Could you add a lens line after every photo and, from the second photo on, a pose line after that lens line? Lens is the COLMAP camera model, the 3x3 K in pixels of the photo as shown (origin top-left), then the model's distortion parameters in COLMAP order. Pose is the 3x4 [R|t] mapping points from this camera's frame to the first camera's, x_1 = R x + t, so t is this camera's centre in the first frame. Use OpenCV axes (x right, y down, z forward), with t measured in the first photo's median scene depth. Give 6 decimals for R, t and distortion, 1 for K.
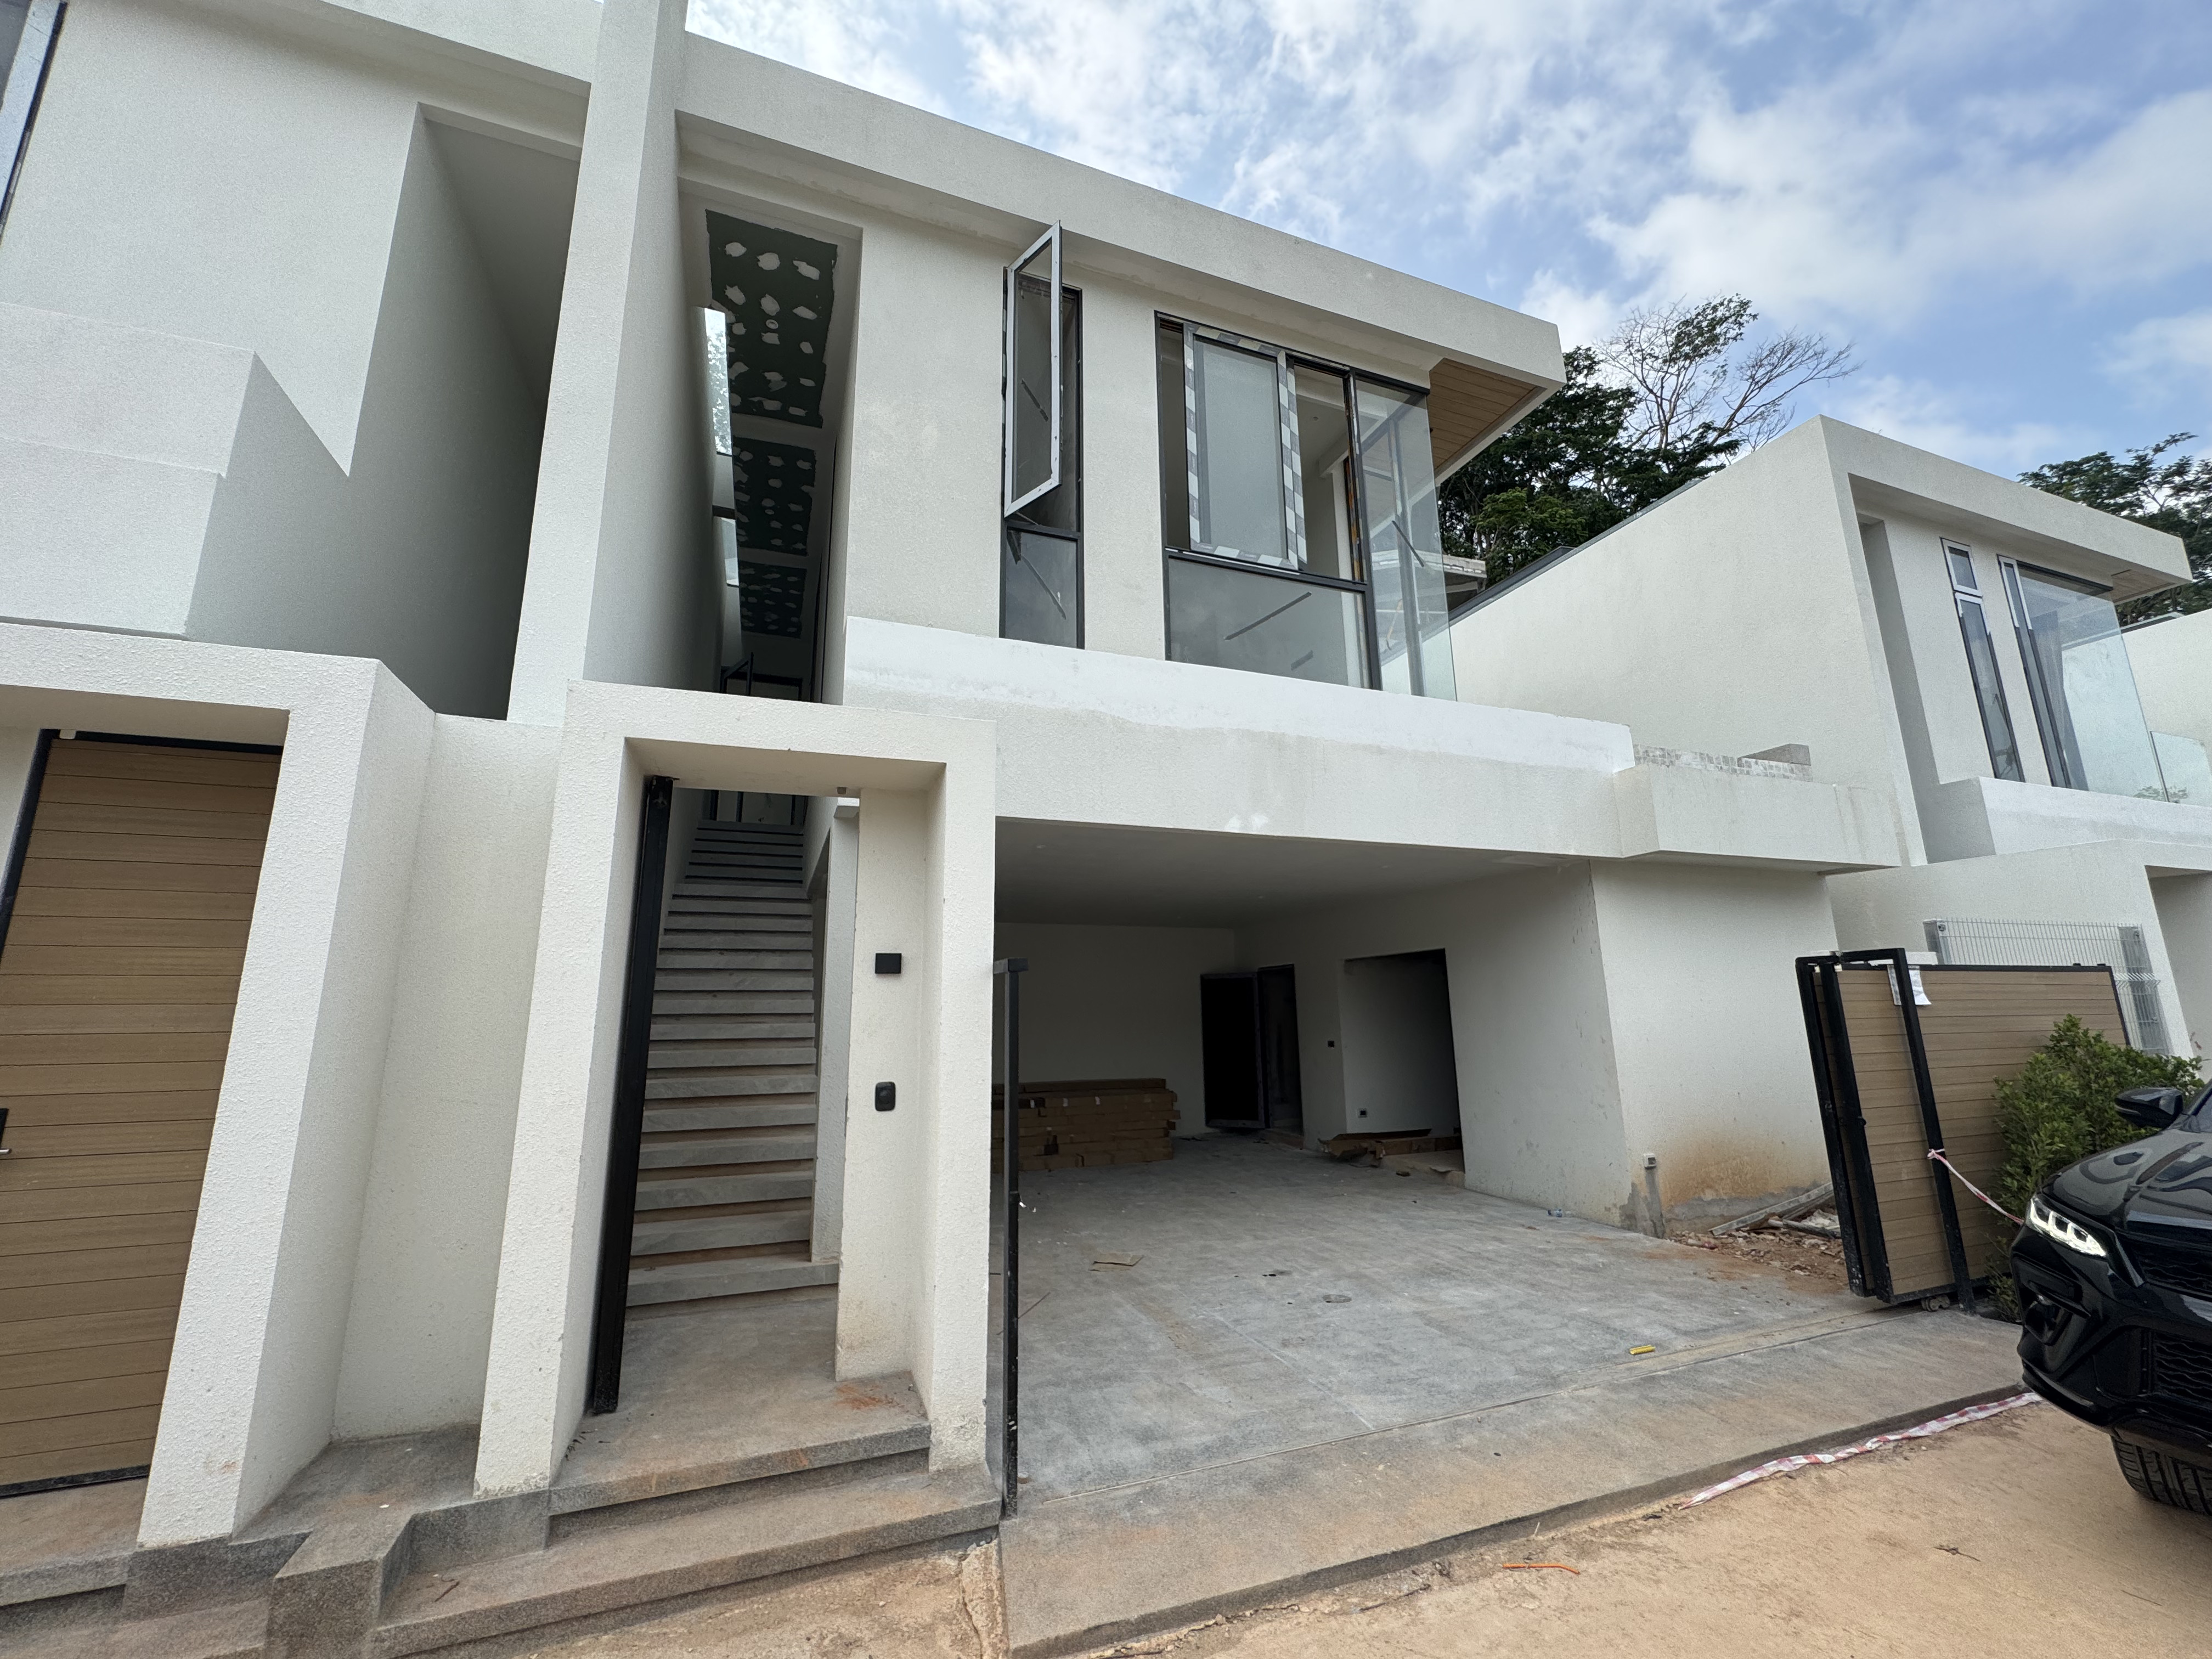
lens RADIAL K [[883.3, 0, 1103.3], [0, 883.3, 829.4], [0, 0, 1]] dist [-0.003326, 0.000967]
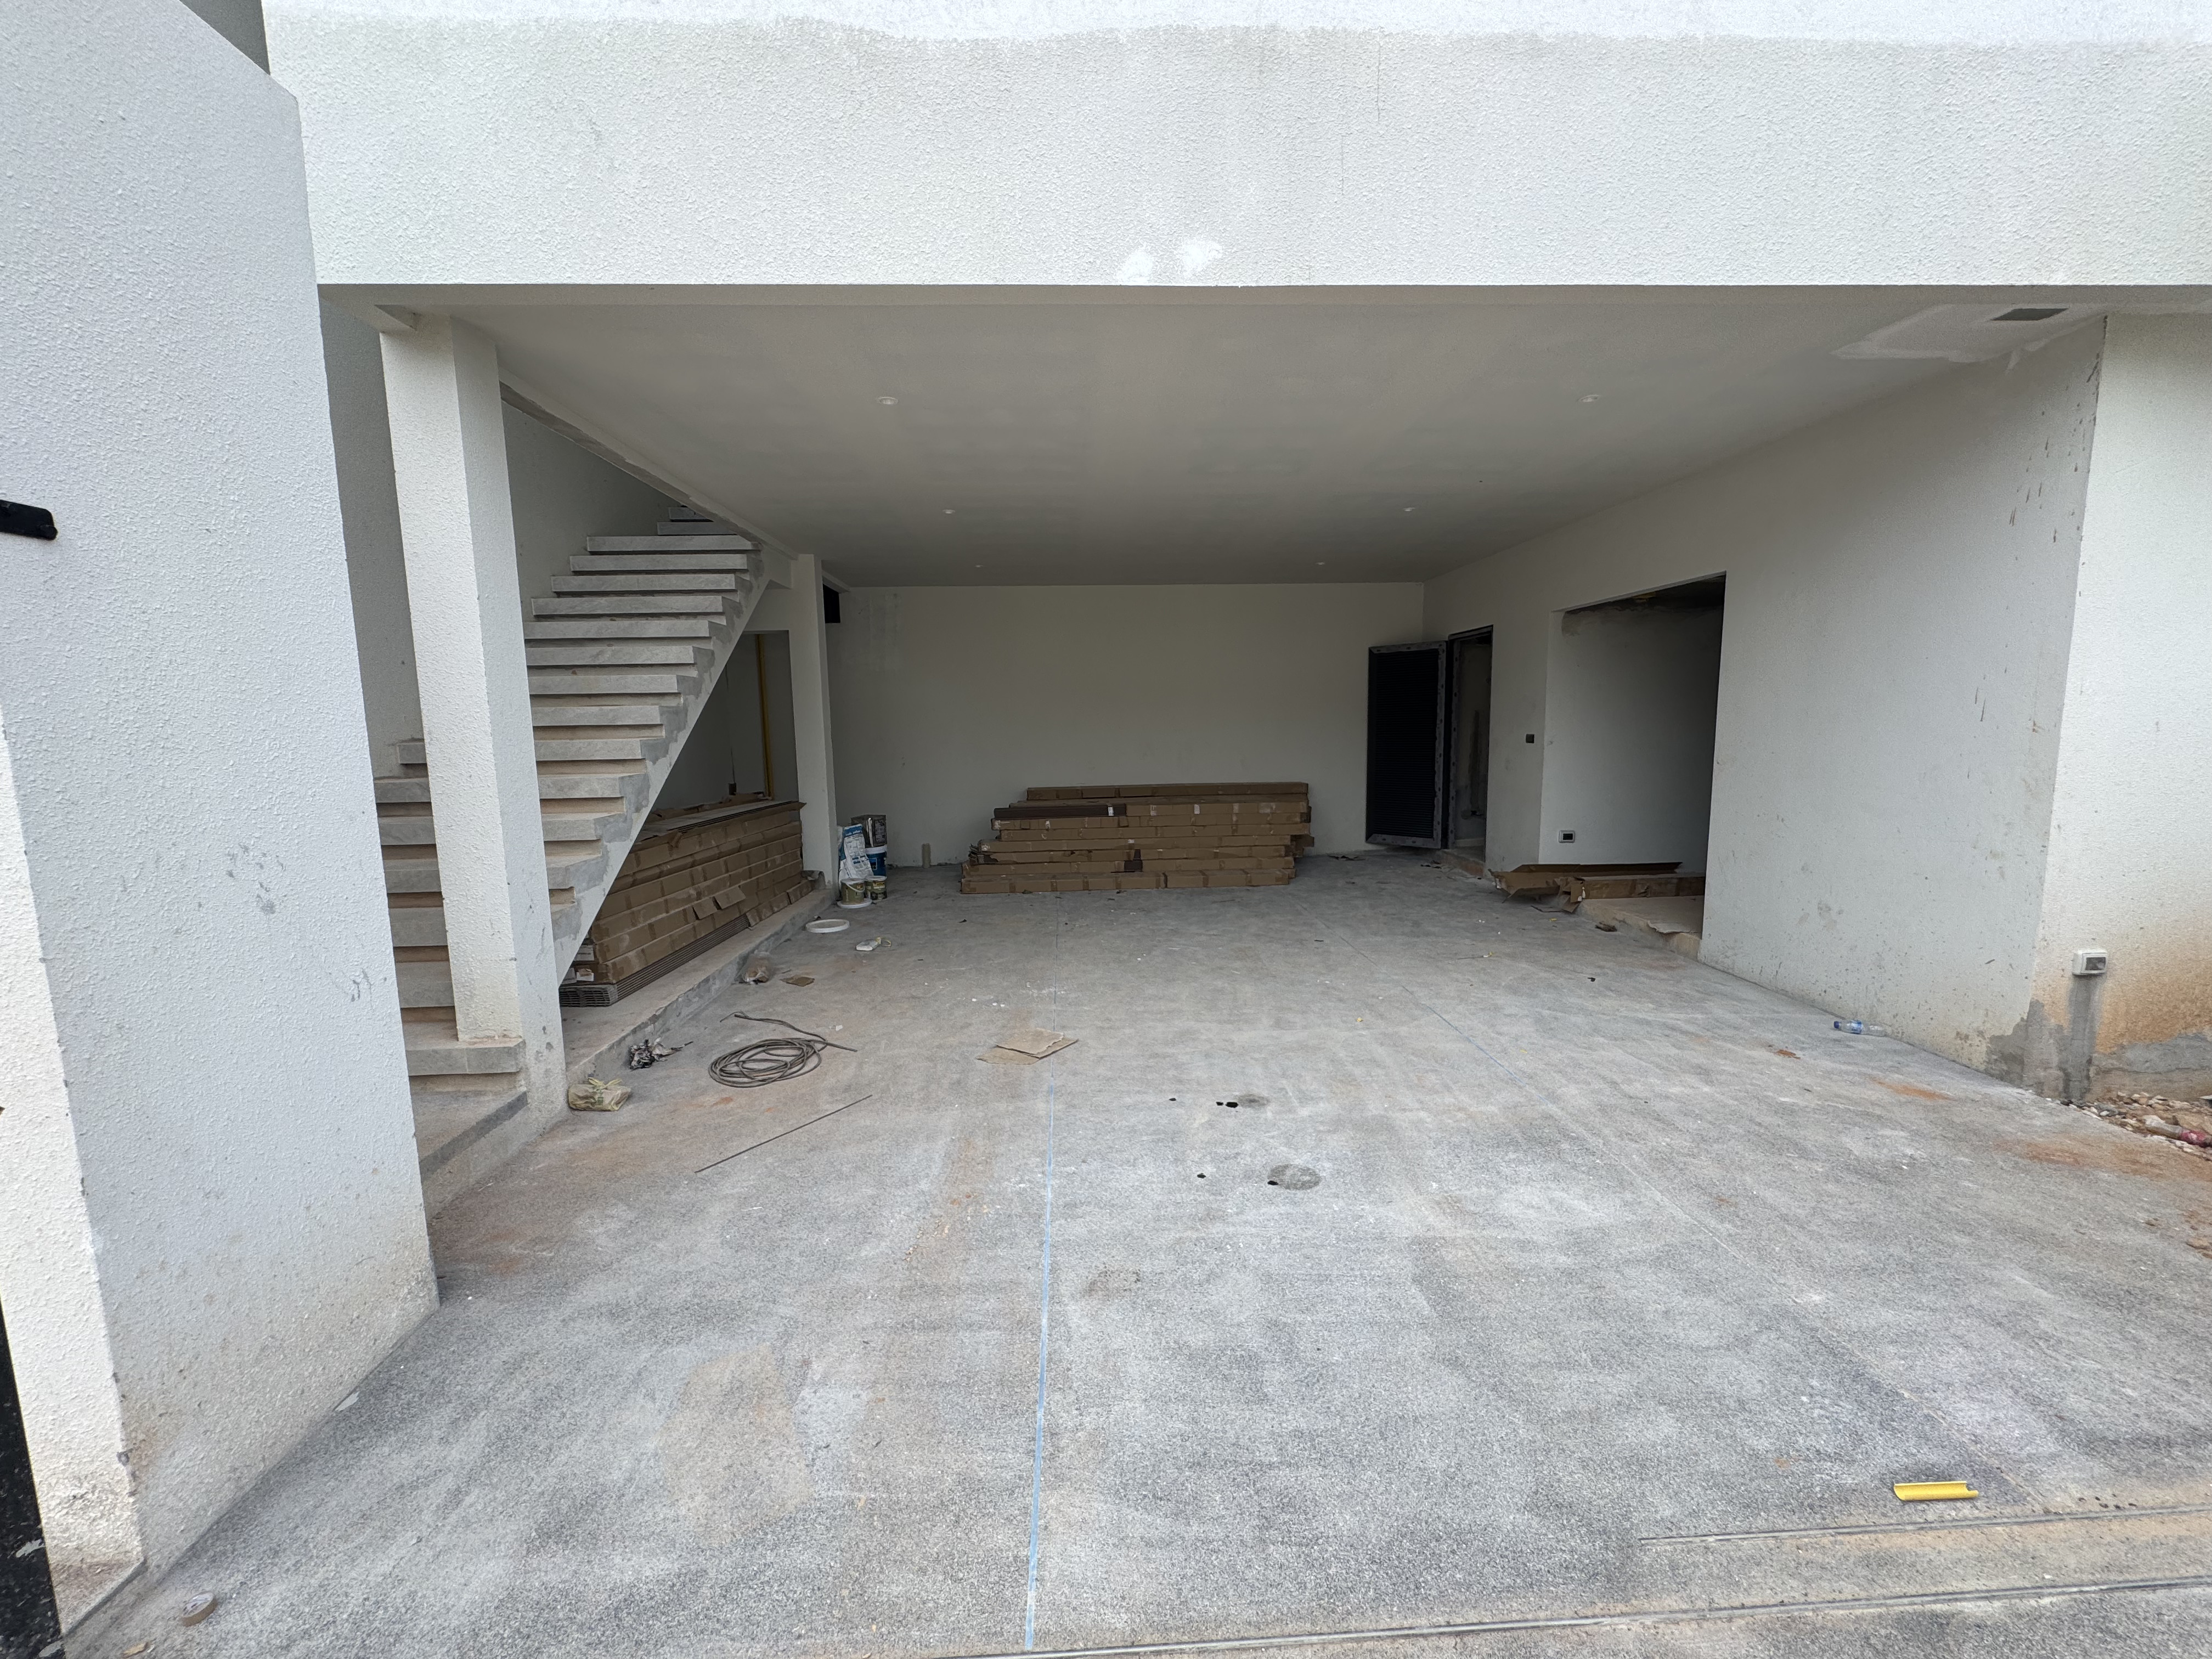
lens RADIAL K [[883.3, 0, 1103.3], [0, 883.3, 829.4], [0, 0, 1]] dist [-0.003326, 0.000967]
pose [[0.950619, 0.032435, -0.308661, 0.274450], [0.070831, 0.945605, 0.317513, 0.121643], [0.302170, -0.323696, 0.896612, 0.467155]]
